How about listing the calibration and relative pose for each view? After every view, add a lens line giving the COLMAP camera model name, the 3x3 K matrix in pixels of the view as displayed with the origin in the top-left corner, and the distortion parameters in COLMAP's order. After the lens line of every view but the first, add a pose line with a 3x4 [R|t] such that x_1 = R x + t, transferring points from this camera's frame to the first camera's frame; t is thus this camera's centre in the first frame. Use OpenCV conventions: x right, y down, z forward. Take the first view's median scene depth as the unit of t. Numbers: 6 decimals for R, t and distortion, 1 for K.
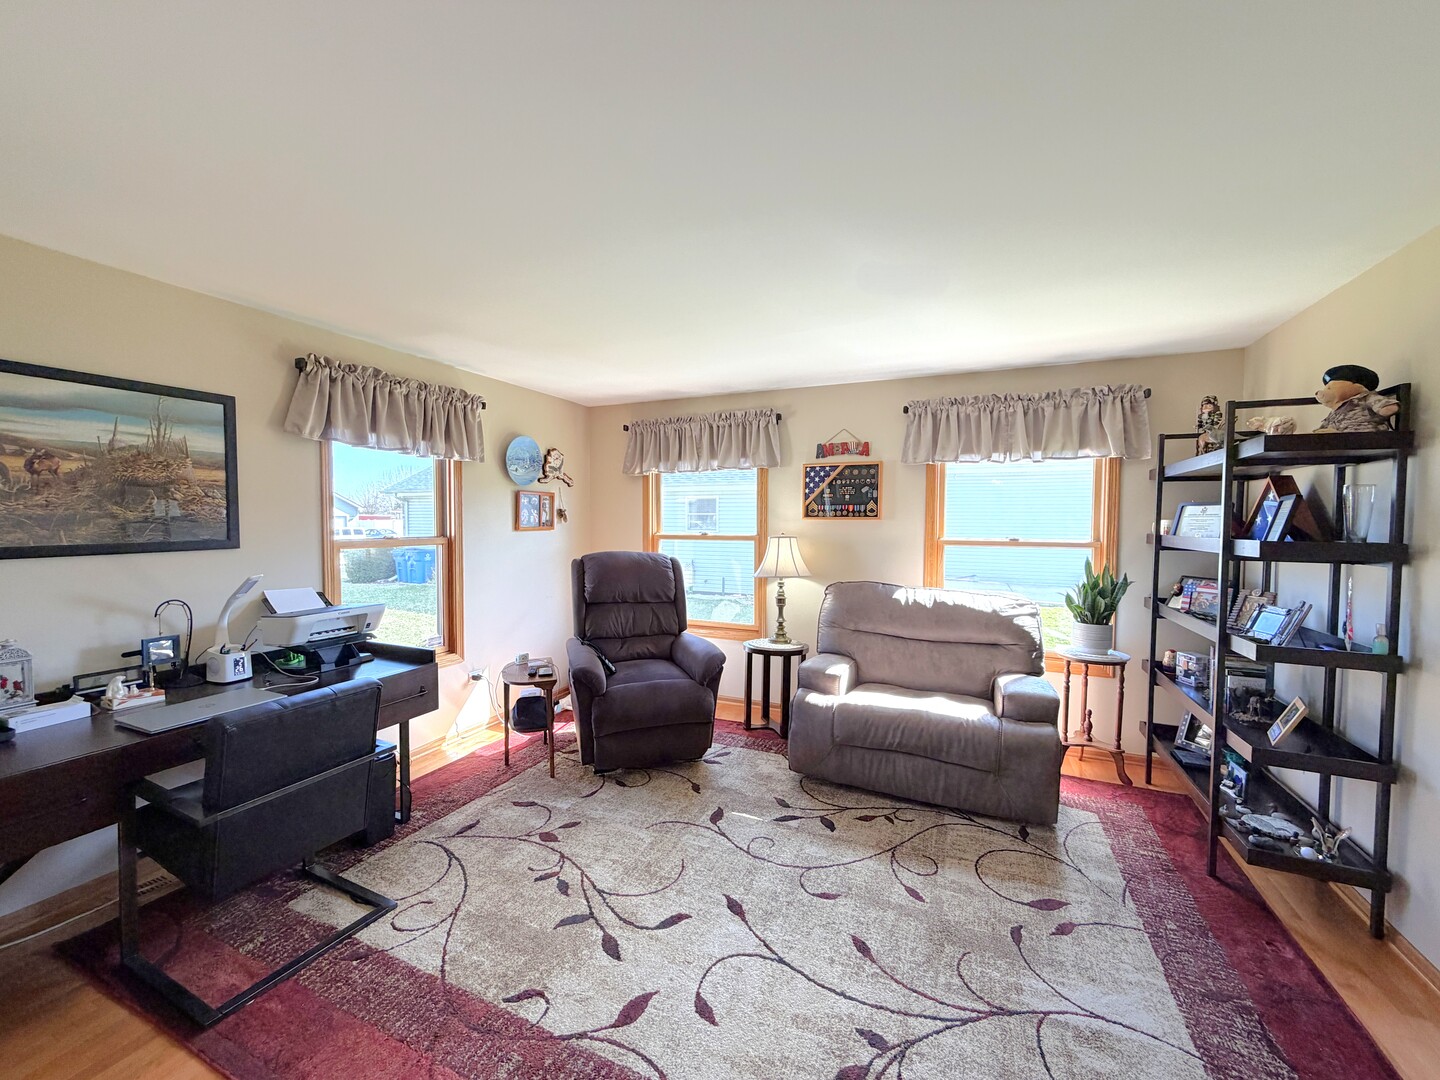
lens RADIAL K [[572.6, 0, 715.7], [0, 572.6, 540.5], [0, 0, 1]] dist [-0.000786, 0.000100]
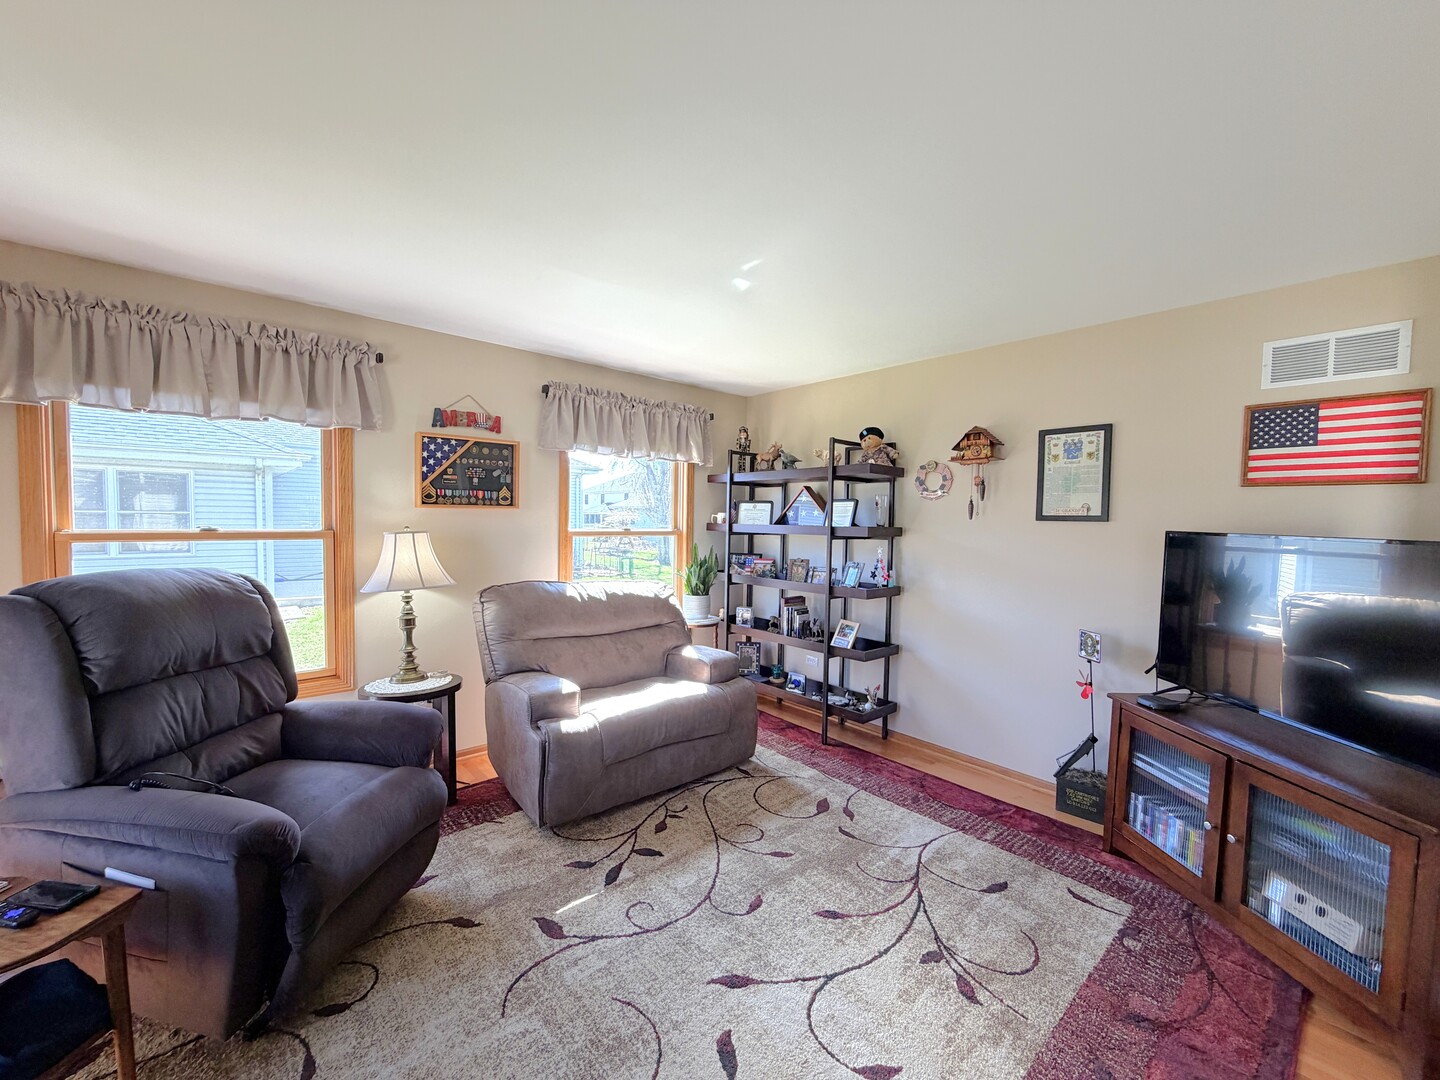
lens RADIAL K [[572.6, 0, 715.7], [0, 572.6, 540.5], [0, 0, 1]] dist [-0.000786, 0.000100]
pose [[0.416662, -0.034472, 0.908408, -0.420681], [0.019016, 0.999393, 0.029203, -0.009935], [-0.908863, 0.005106, 0.417064, 0.406636]]
